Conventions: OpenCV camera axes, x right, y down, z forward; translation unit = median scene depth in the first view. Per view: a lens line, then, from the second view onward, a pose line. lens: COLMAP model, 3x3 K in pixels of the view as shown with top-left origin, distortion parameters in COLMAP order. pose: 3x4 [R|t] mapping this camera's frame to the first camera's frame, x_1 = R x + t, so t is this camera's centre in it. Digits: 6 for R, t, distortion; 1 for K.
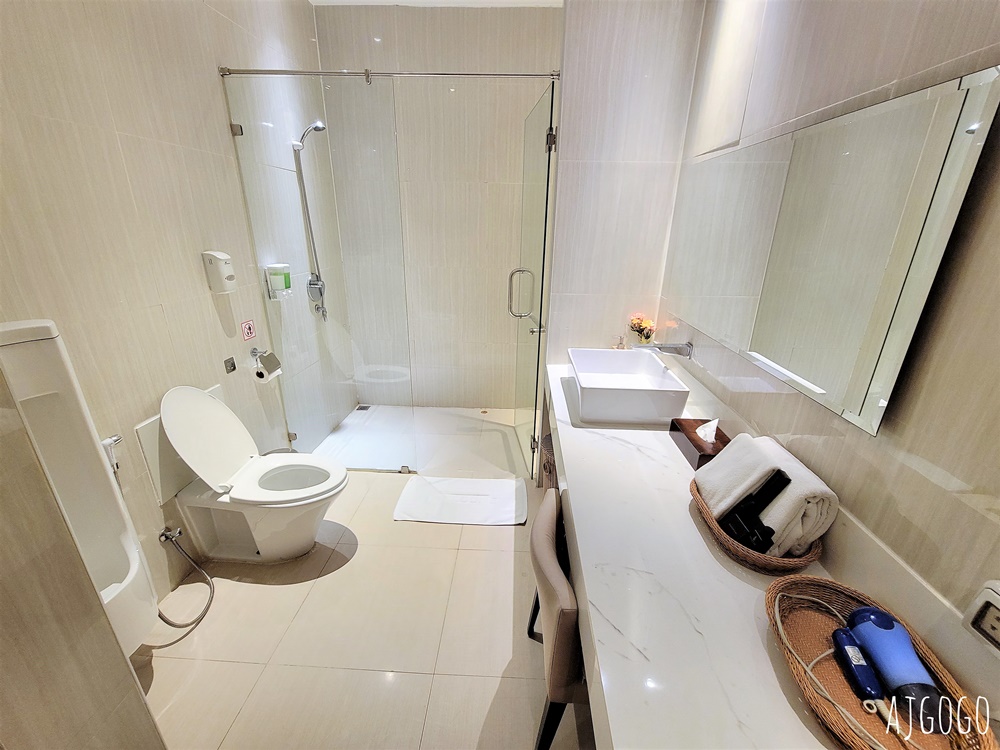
lens RADIAL K [[405.0, 0, 500.1], [0, 405.0, 374.8], [0, 0, 1]] dist [-0.016055, -0.000236]
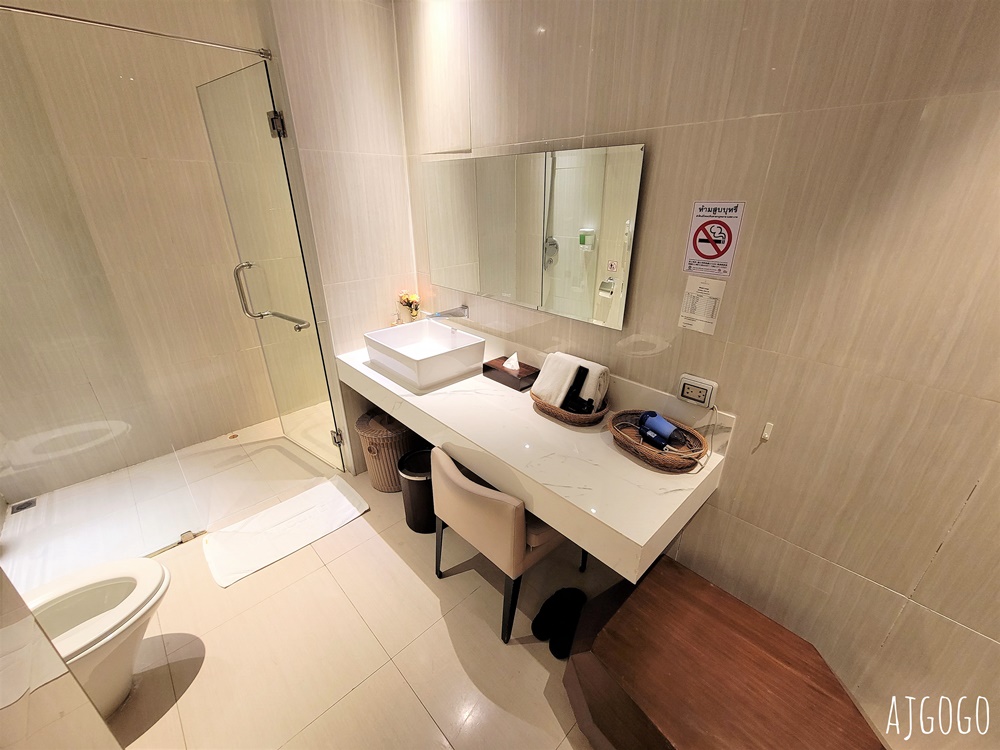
lens RADIAL K [[405.0, 0, 504.3], [0, 405.0, 373.7], [0, 0, 1]] dist [-0.016055, -0.000236]
pose [[0.682312, -0.303986, 0.664863, -0.389618], [0.260203, 0.950875, 0.167724, -0.060320], [-0.683187, 0.058559, 0.727891, -0.011218]]
